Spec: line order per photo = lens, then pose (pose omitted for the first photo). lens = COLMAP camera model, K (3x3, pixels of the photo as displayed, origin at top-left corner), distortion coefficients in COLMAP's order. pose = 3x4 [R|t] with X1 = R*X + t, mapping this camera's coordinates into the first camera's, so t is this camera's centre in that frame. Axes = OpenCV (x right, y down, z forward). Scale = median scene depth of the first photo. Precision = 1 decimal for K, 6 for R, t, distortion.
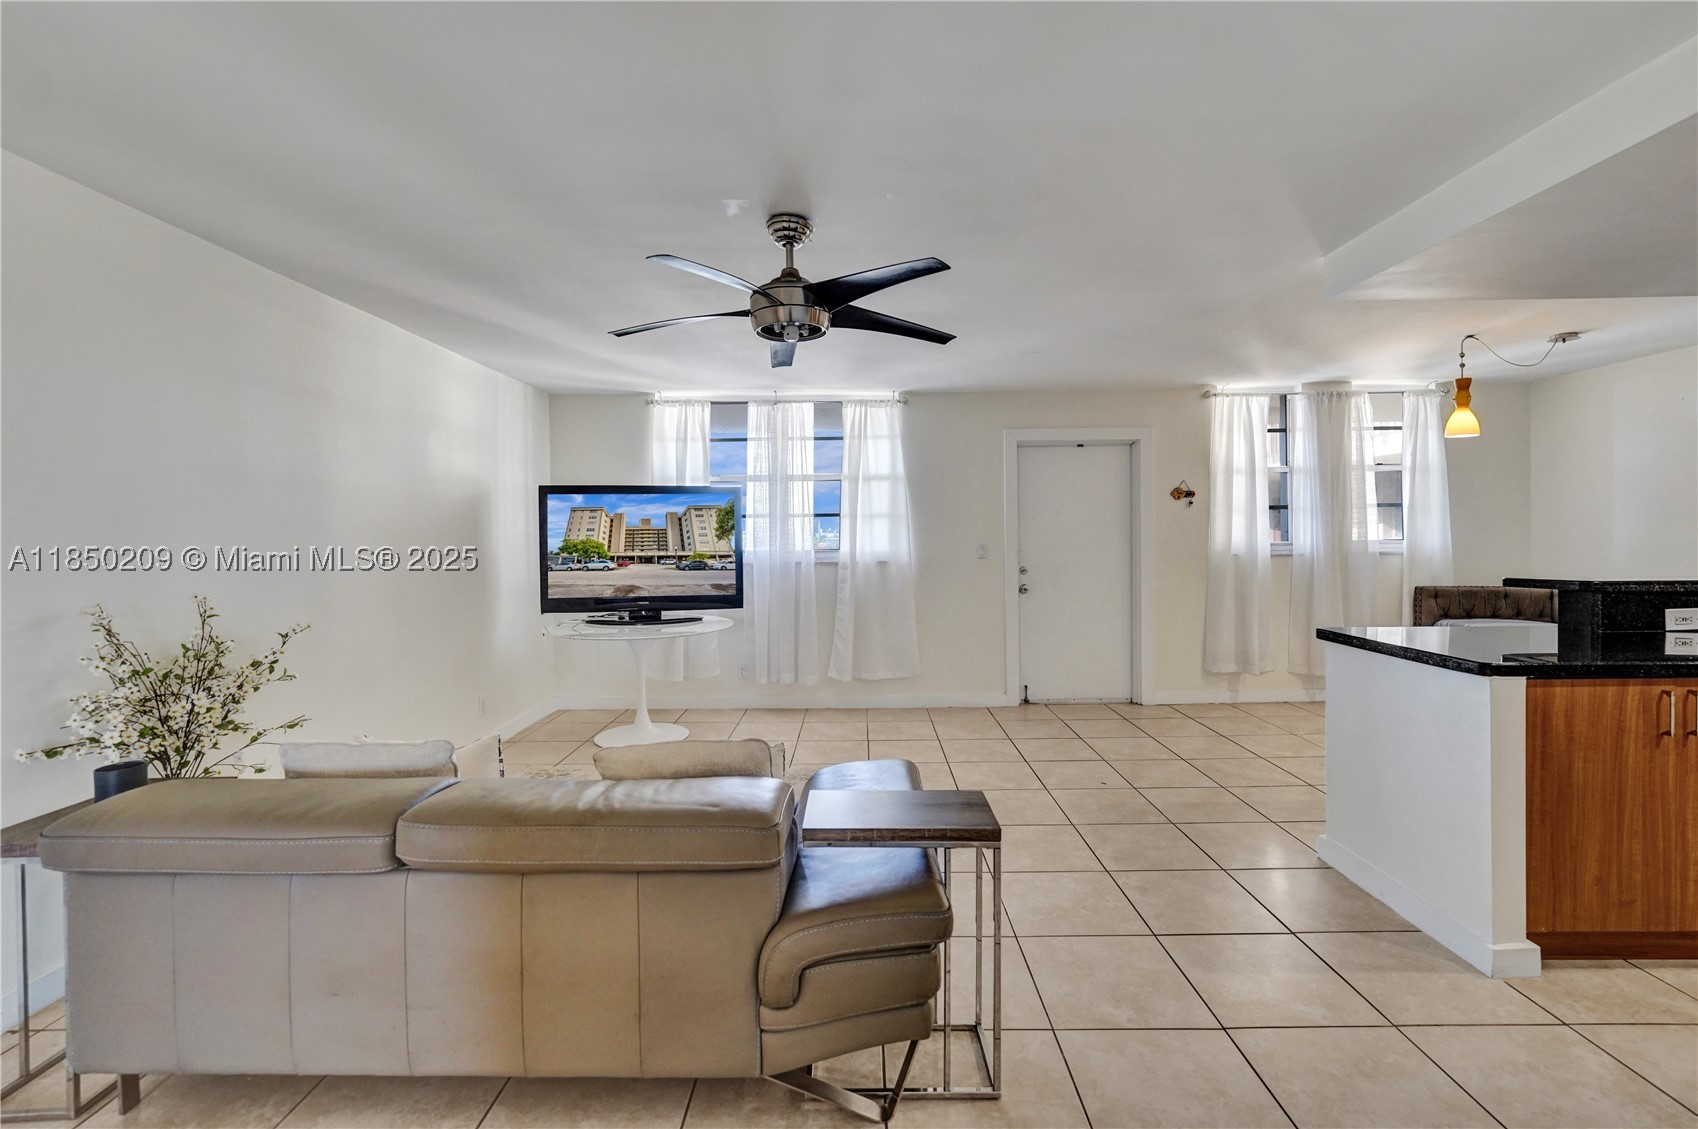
lens RADIAL K [[726.8, 0, 837.0], [0, 726.8, 544.0], [0, 0, 1]] dist [-0.015054, 0.003264]
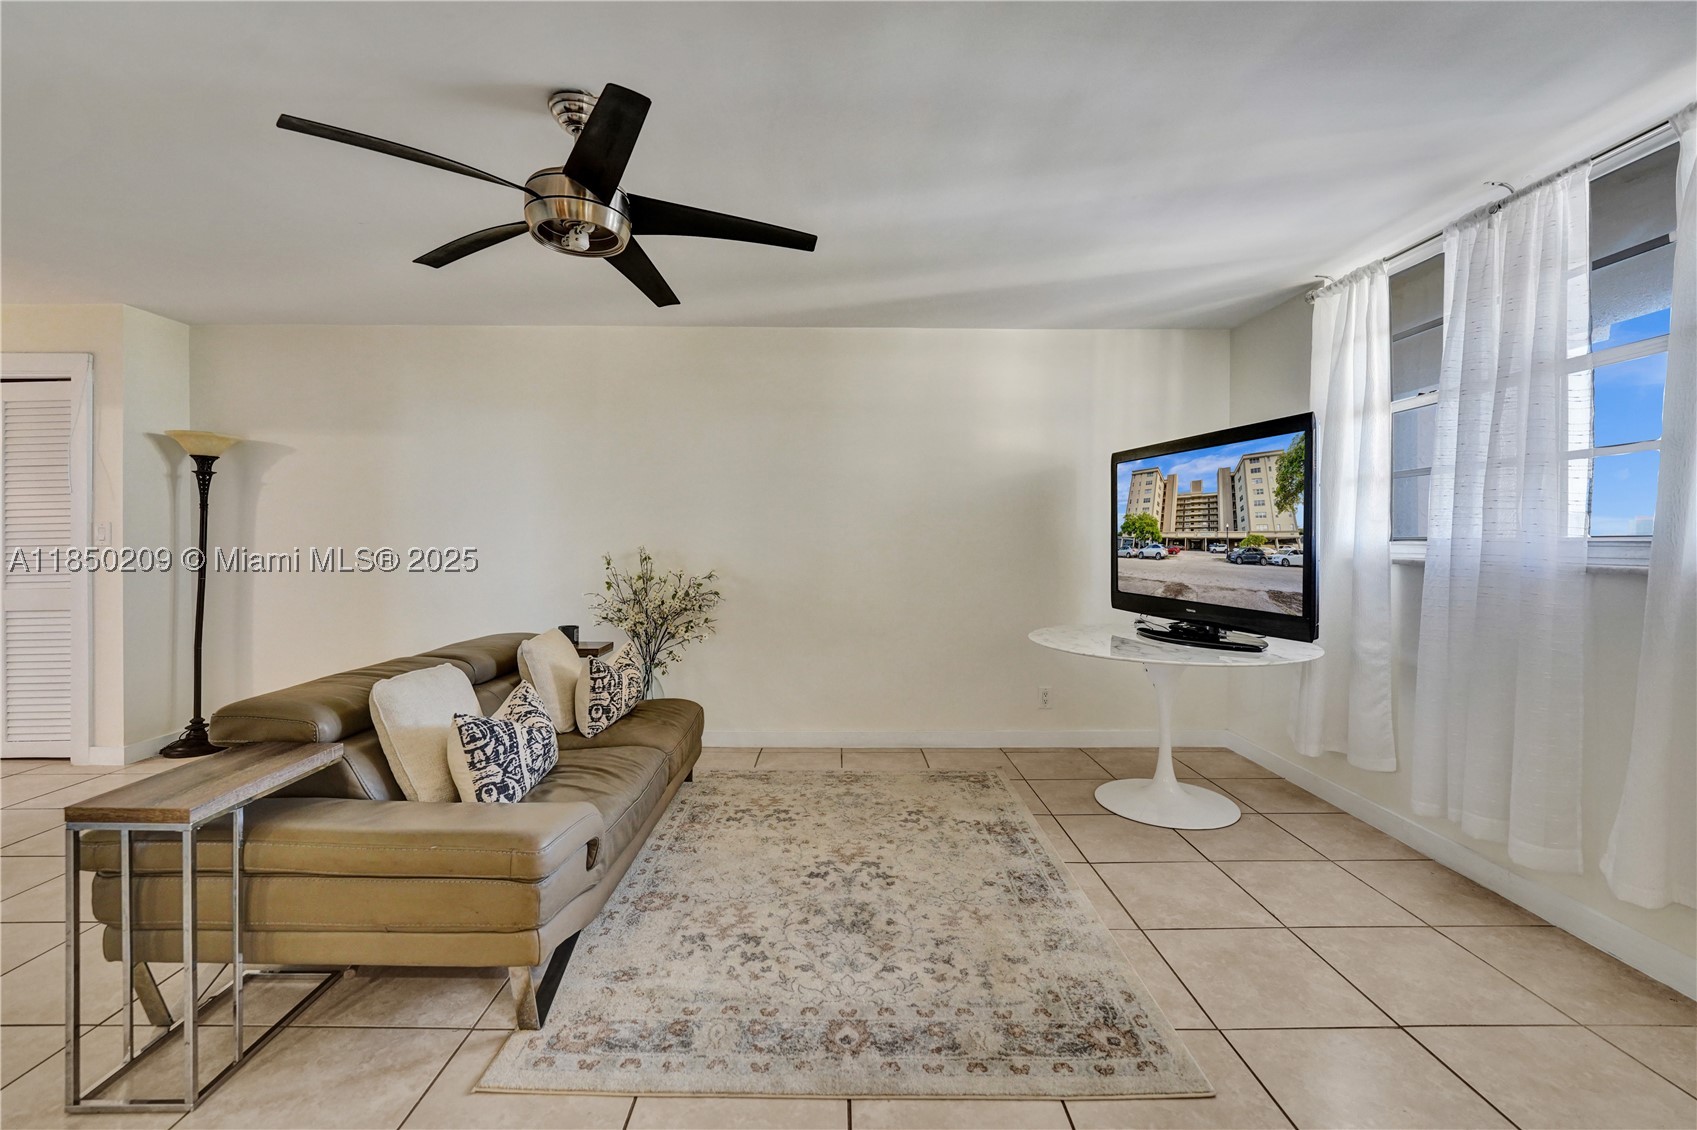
lens RADIAL K [[722.9, 0, 833.4], [0, 722.9, 549.1], [0, 0, 1]] dist [-0.011743, 0.002852]
pose [[0.022701, 0.024950, -0.999431, 0.386757], [-0.019528, 0.999509, 0.024508, 0.016541], [0.999552, 0.018961, 0.023177, 0.649610]]
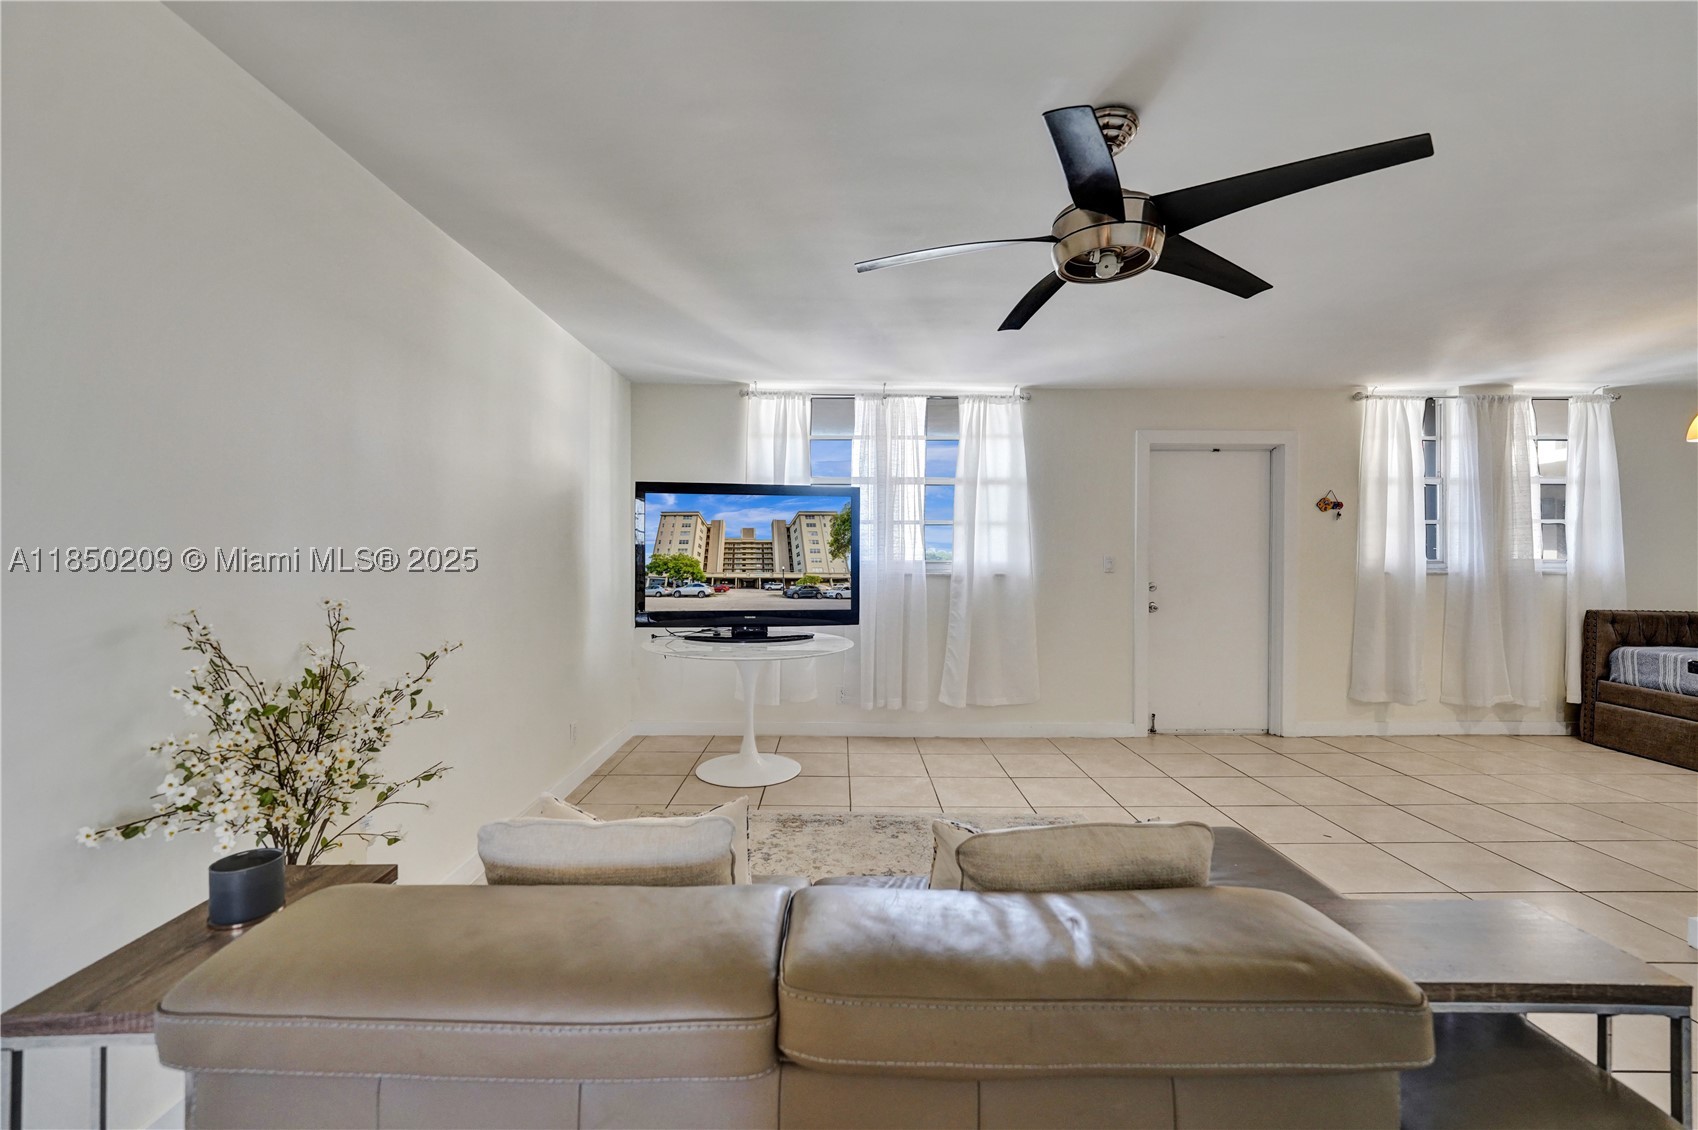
lens RADIAL K [[726.8, 0, 842.8], [0, 726.8, 549.3], [0, 0, 1]] dist [-0.015054, 0.003264]
pose [[0.999786, 0.015057, 0.014200, -0.161610], [-0.014855, 0.999788, -0.014234, 0.009427], [-0.014411, 0.014020, 0.999798, 0.114231]]
